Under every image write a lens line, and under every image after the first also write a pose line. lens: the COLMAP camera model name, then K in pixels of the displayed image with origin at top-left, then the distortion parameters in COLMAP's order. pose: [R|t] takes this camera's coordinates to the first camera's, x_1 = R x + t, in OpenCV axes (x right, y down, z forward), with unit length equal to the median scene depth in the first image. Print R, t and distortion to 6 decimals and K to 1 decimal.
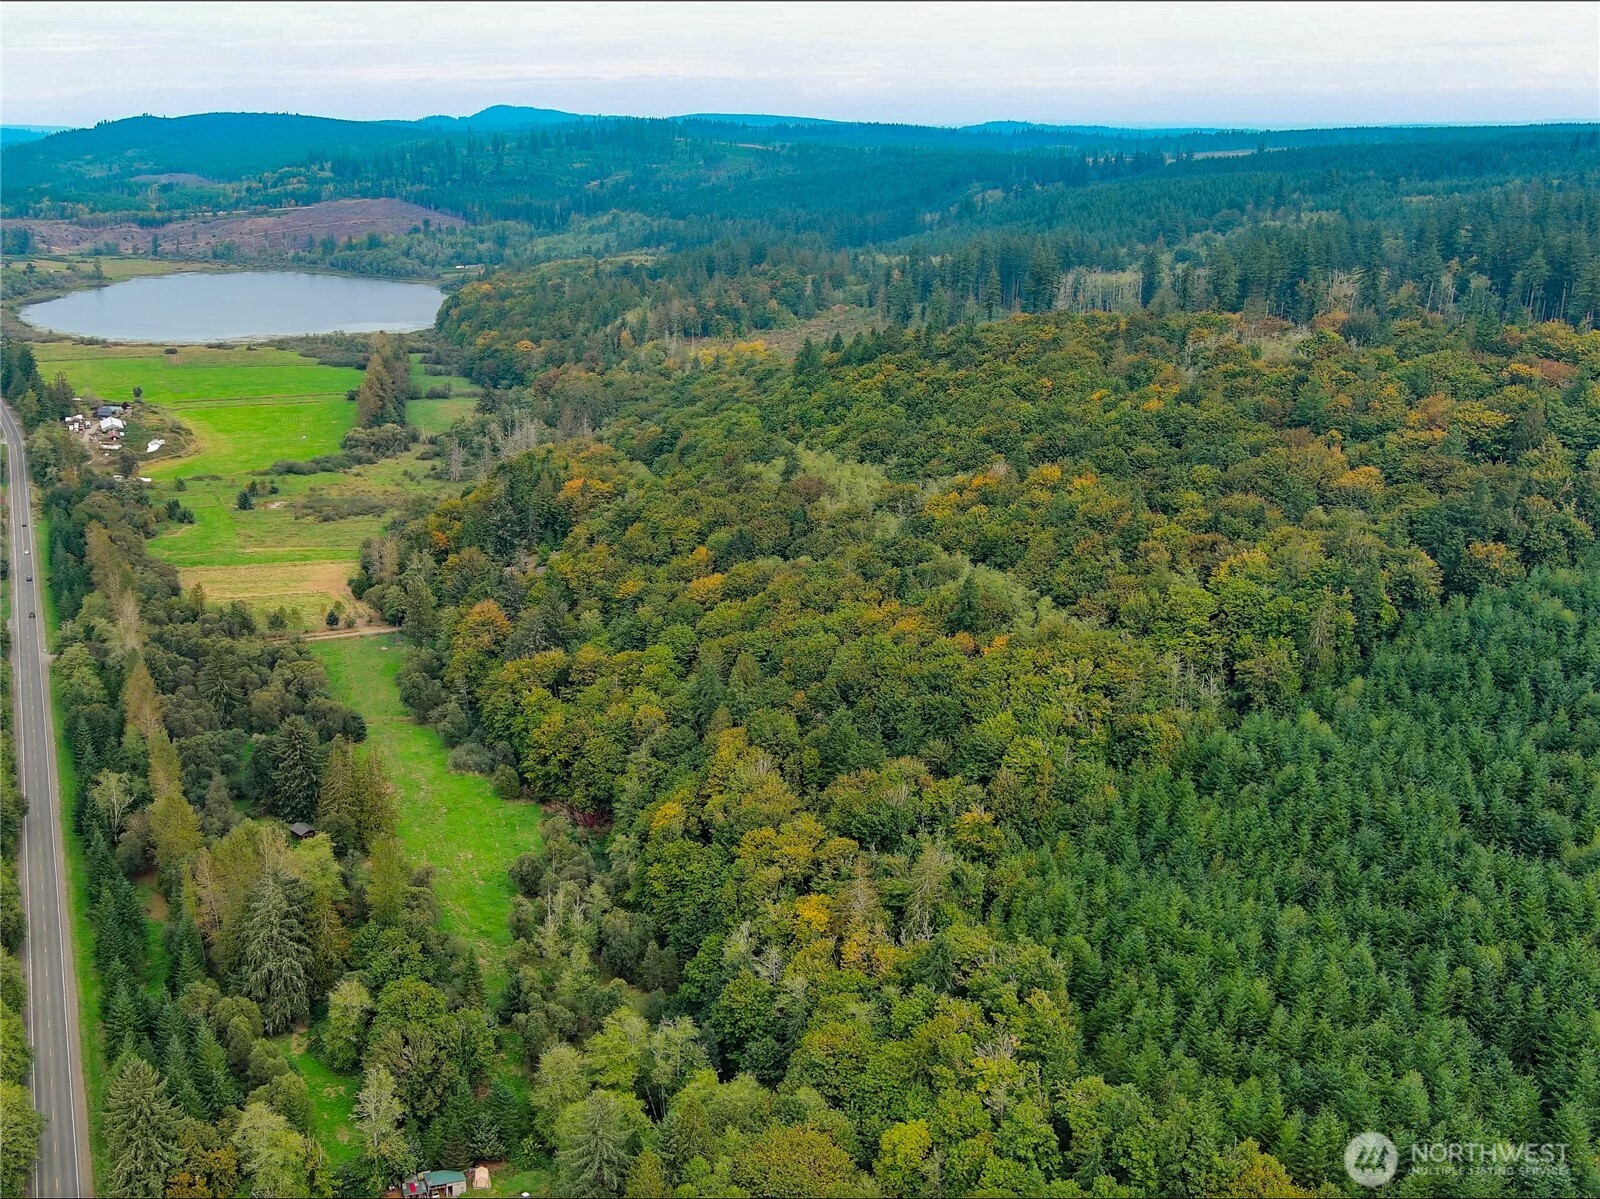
lens RADIAL K [[1102.9, 0, 800.0], [0, 1102.9, 599.5], [0, 0, 1]] dist [0.003704, 0.000400]
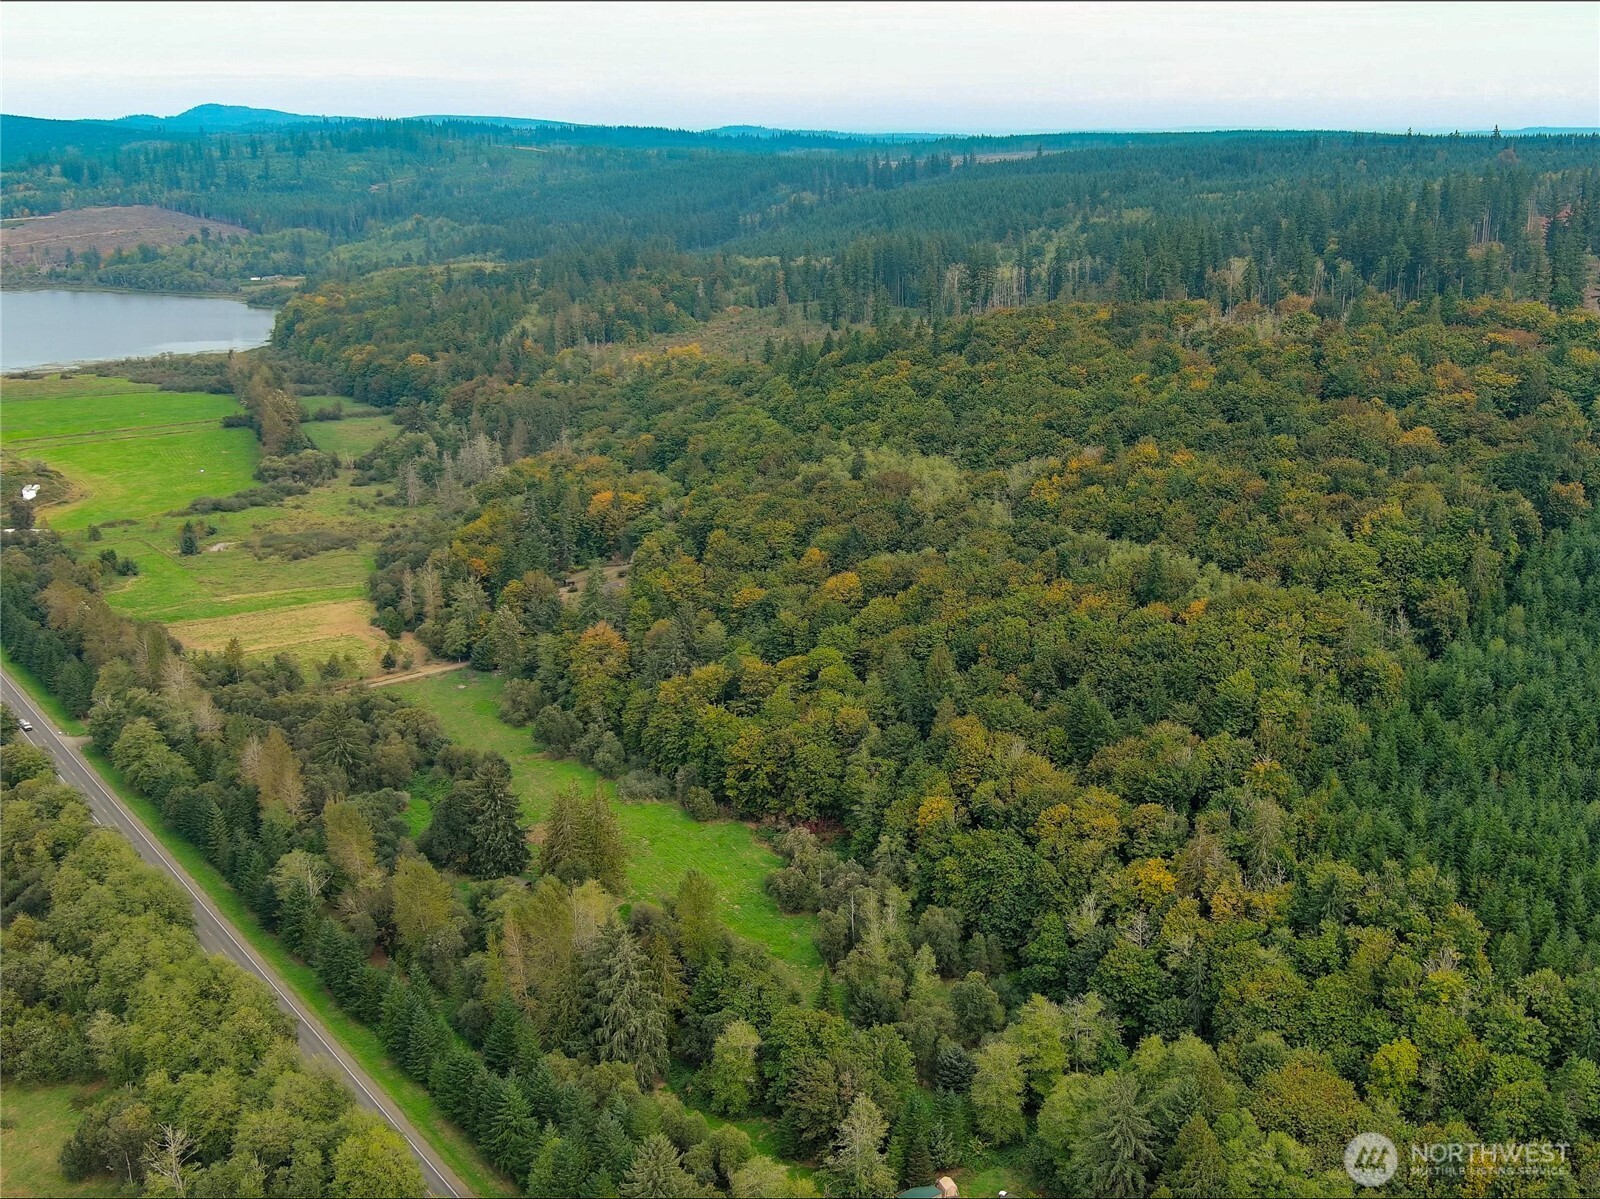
lens RADIAL K [[1078.0, 0, 800.0], [0, 1078.0, 599.5], [0, 0, 1]] dist [0.009333, -0.006213]
pose [[0.967200, -0.096793, 0.234852, -0.298574], [0.095519, 0.995285, 0.016822, -0.016385], [-0.235373, 0.006163, 0.971886, 0.041226]]
